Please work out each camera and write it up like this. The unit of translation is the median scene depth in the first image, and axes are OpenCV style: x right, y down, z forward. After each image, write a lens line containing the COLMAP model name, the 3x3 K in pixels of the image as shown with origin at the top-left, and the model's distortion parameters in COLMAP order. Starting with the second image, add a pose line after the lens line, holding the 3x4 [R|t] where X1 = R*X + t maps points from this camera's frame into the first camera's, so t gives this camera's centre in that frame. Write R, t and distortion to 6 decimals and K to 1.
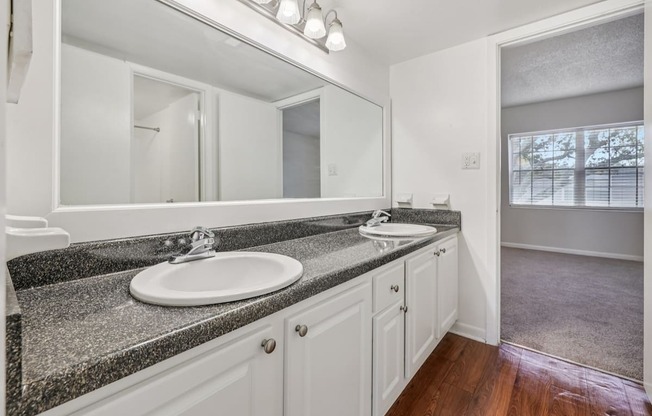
lens RADIAL K [[277.4, 0, 345.3], [0, 277.4, 190.0], [0, 0, 1]] dist [0.001994, 0.000540]
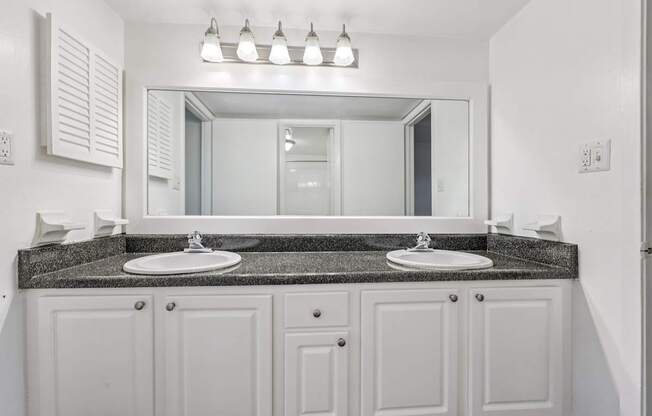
lens RADIAL K [[277.4, 0, 329.5], [0, 277.4, 208.0], [0, 0, 1]] dist [0.001994, 0.000540]
pose [[0.667633, 0.003669, -0.744481, 0.505425], [0.000180, 0.999987, 0.005089, -0.004513], [0.744491, -0.003532, 0.667624, 0.224443]]
